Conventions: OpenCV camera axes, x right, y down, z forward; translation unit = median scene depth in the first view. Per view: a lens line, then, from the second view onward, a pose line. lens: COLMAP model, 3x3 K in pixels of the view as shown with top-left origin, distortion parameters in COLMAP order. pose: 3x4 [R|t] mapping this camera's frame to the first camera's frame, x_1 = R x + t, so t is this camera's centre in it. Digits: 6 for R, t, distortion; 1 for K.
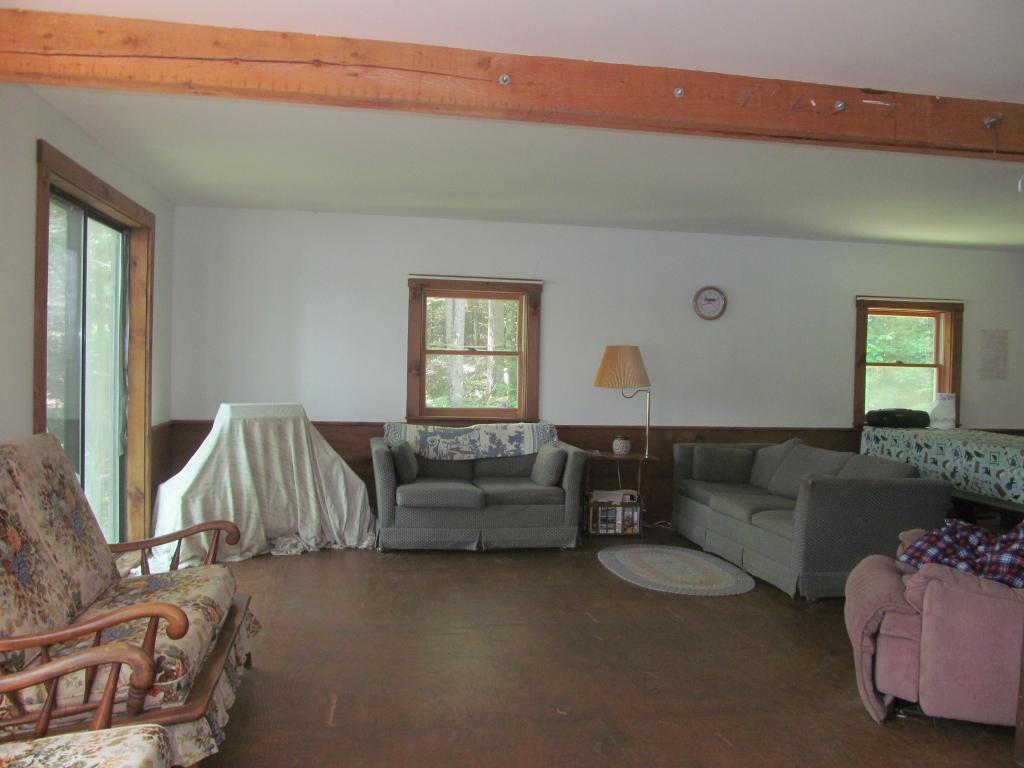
lens RADIAL K [[854.6, 0, 511.3], [0, 854.6, 375.9], [0, 0, 1]] dist [-0.067167, 0.025219]
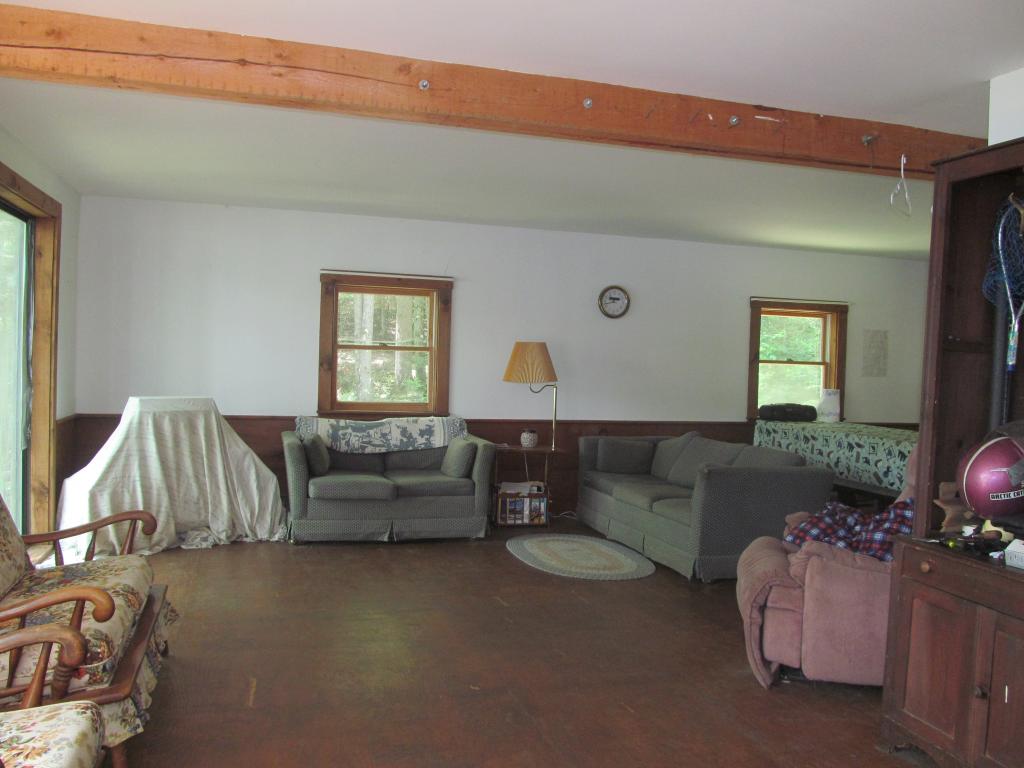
lens RADIAL K [[854.6, 0, 512.2], [0, 854.6, 382.2], [0, 0, 1]] dist [-0.067167, 0.025219]
pose [[0.993787, 0.003722, 0.111235, -0.008362], [-0.004812, 0.999943, 0.009528, 0.004443], [-0.111193, -0.010004, 0.993748, -0.032605]]
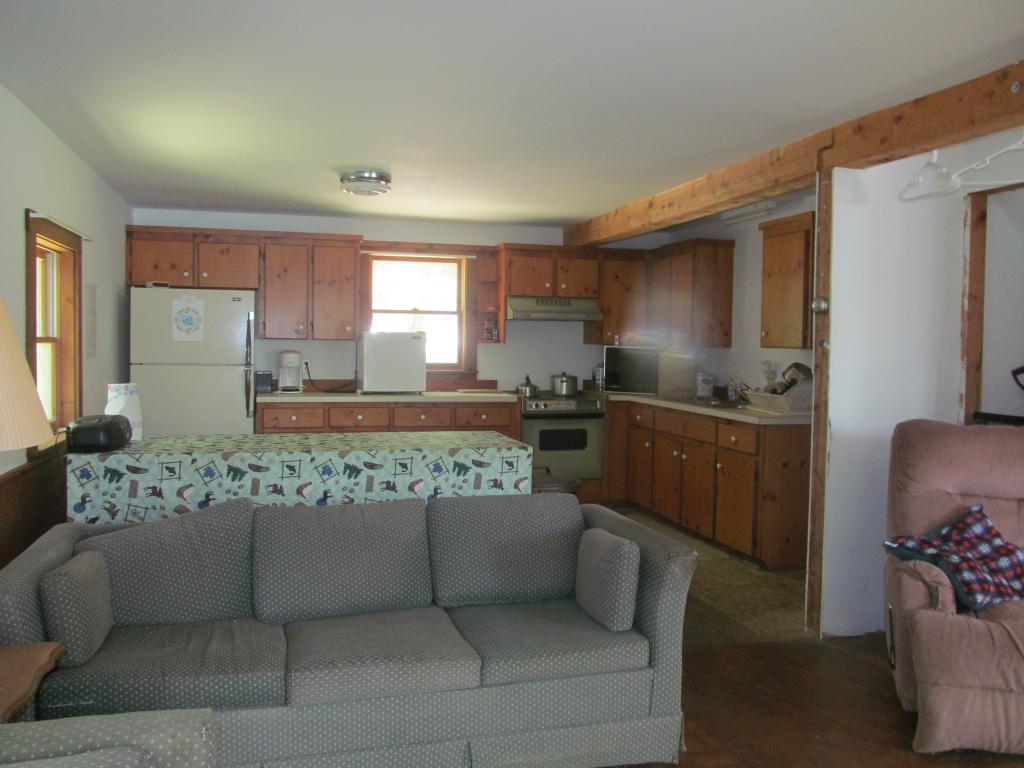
lens RADIAL K [[854.6, 0, 513.5], [0, 854.6, 383.2], [0, 0, 1]] dist [-0.067167, 0.025219]
pose [[-0.075622, -0.071380, 0.994578, -0.180937], [0.009742, 0.997334, 0.072318, -0.029797], [-0.997089, 0.015158, -0.074725, 0.985471]]
